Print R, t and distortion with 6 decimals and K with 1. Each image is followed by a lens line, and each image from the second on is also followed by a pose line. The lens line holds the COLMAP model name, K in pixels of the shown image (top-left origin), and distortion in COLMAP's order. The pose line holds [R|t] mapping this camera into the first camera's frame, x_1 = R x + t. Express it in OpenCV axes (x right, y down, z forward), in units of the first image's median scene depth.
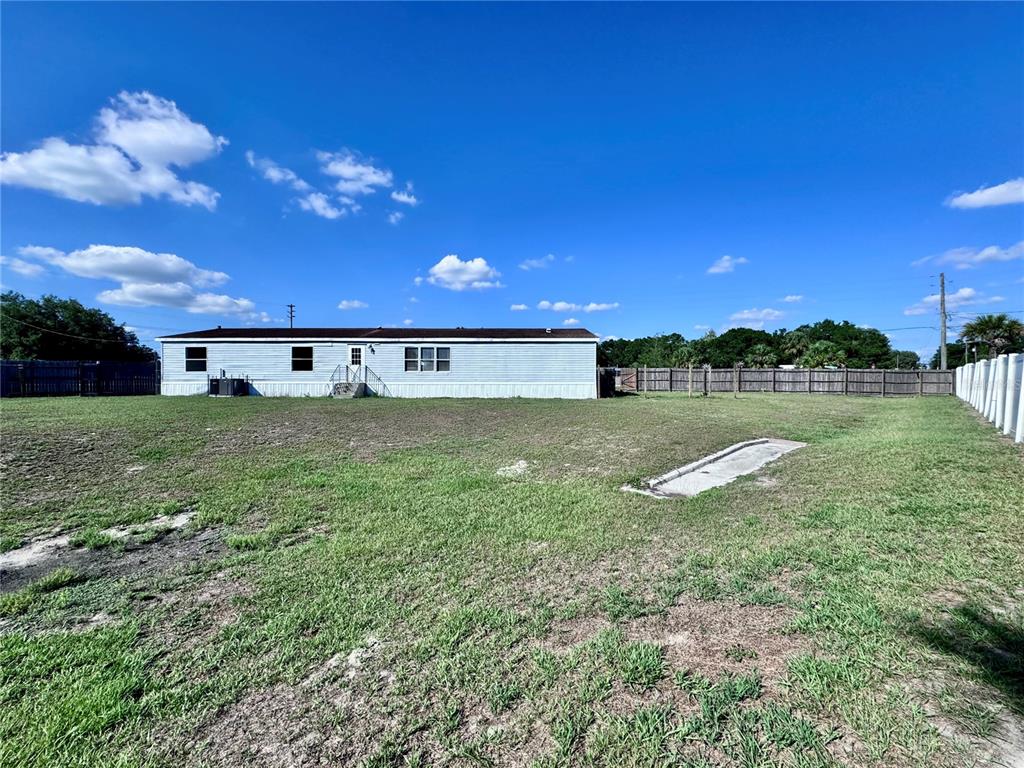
lens RADIAL K [[415.7, 0, 511.3], [0, 415.7, 386.8], [0, 0, 1]] dist [0.002373, 0.001221]
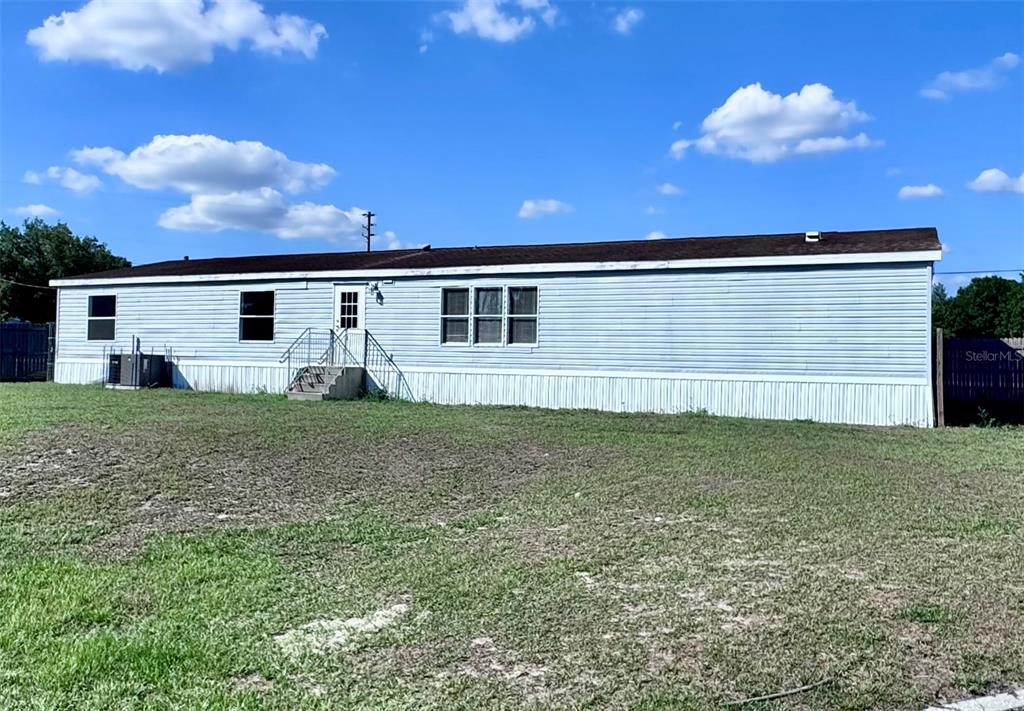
lens RADIAL K [[882.7, 0, 511.4], [0, 882.7, 349.9], [0, 0, 1]] dist [-0.008946, 0.010502]
pose [[0.897393, 0.011745, -0.441076, 0.088126], [-0.024679, 0.999417, -0.023597, -0.003866], [0.440542, 0.032062, 0.897159, 0.078656]]
